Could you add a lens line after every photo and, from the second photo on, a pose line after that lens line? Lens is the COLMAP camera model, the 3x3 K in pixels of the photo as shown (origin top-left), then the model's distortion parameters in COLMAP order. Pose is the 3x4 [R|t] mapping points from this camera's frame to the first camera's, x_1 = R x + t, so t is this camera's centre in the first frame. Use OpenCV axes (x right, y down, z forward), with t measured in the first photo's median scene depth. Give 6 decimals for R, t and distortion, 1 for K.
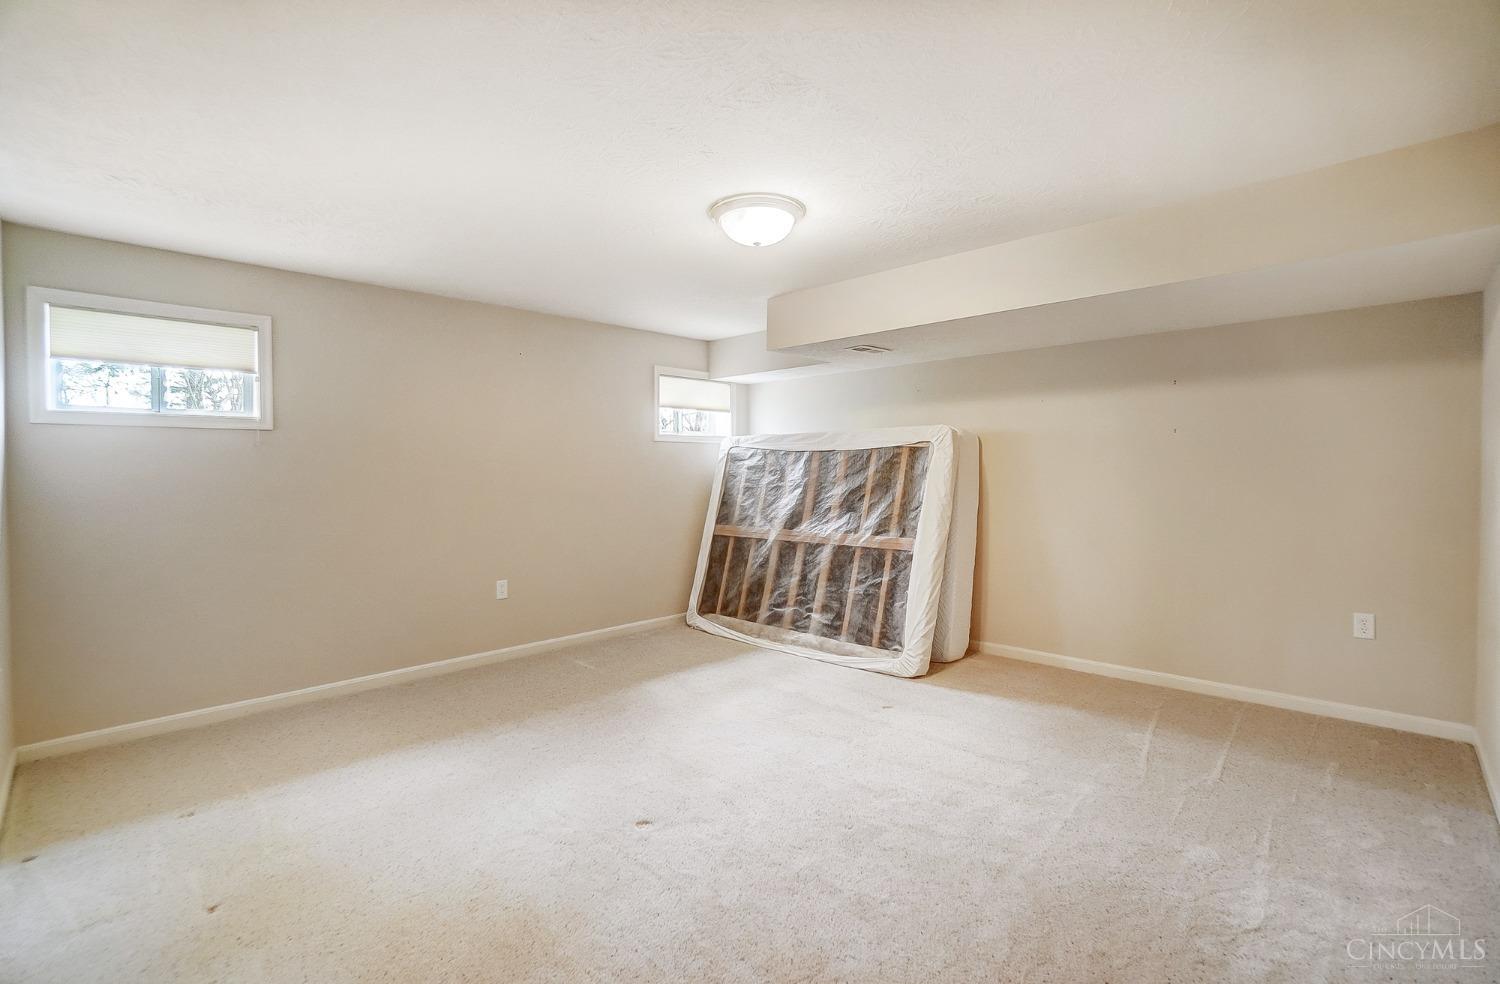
lens RADIAL K [[702.5, 0, 749.1], [0, 702.5, 471.4], [0, 0, 1]] dist [-0.000136, 0.000087]
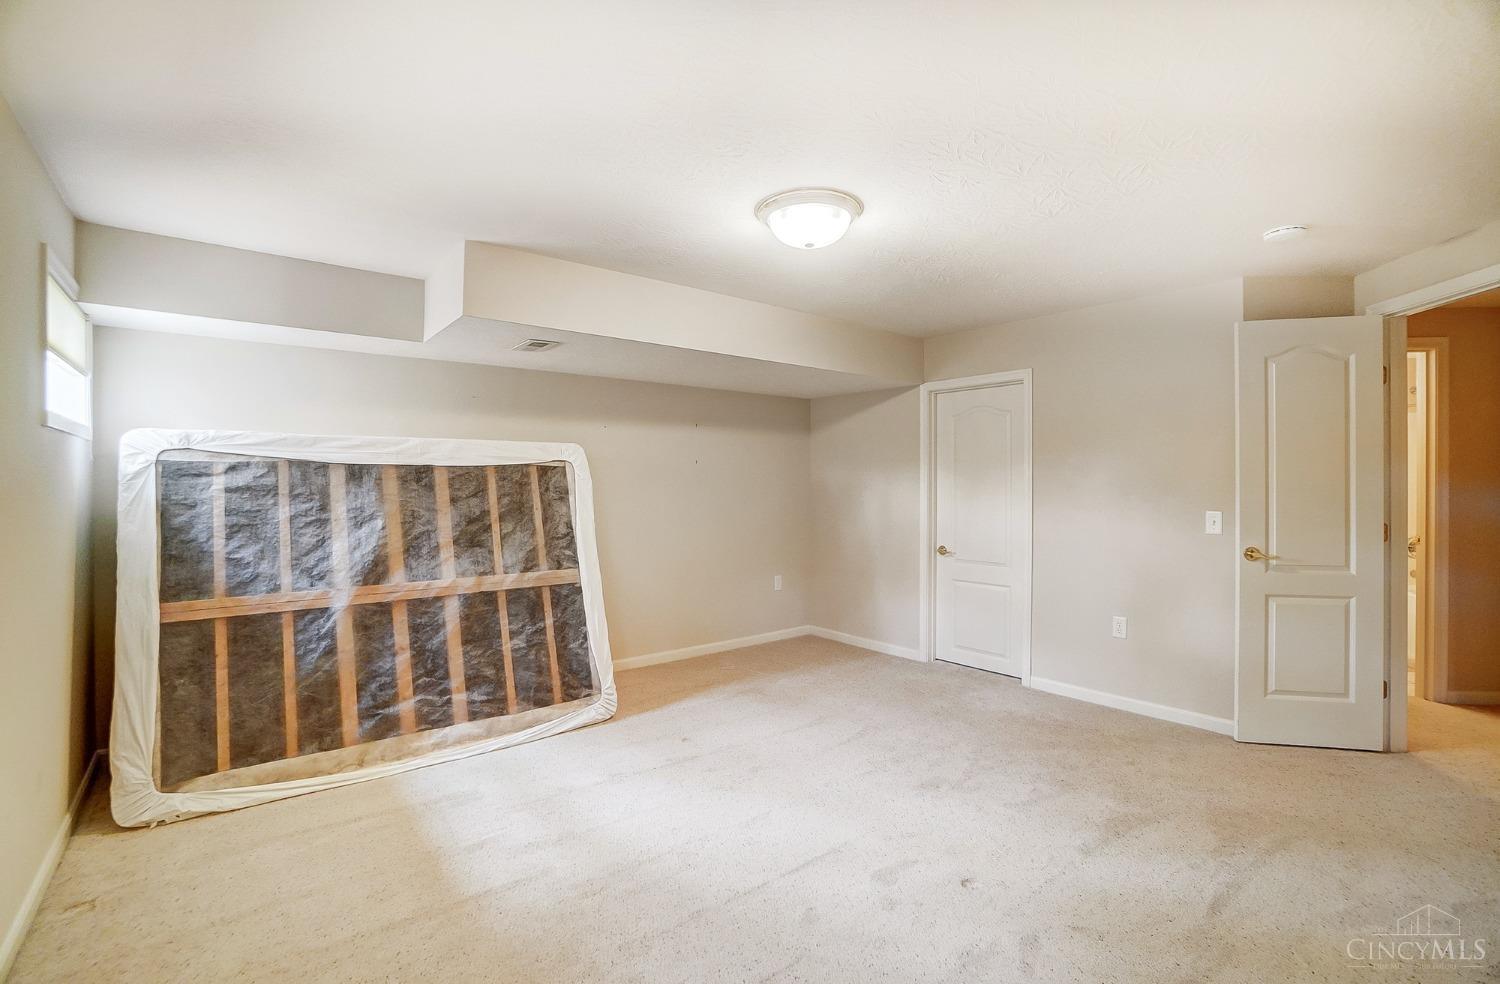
lens RADIAL K [[687.3, 0, 744.1], [0, 687.3, 488.9], [0, 0, 1]] dist [-0.026368, 0.000167]
pose [[0.116451, 0.007054, 0.993171, -0.547966], [0.008503, 0.999931, -0.008099, 0.002482], [-0.993160, 0.009388, 0.116383, 0.613306]]
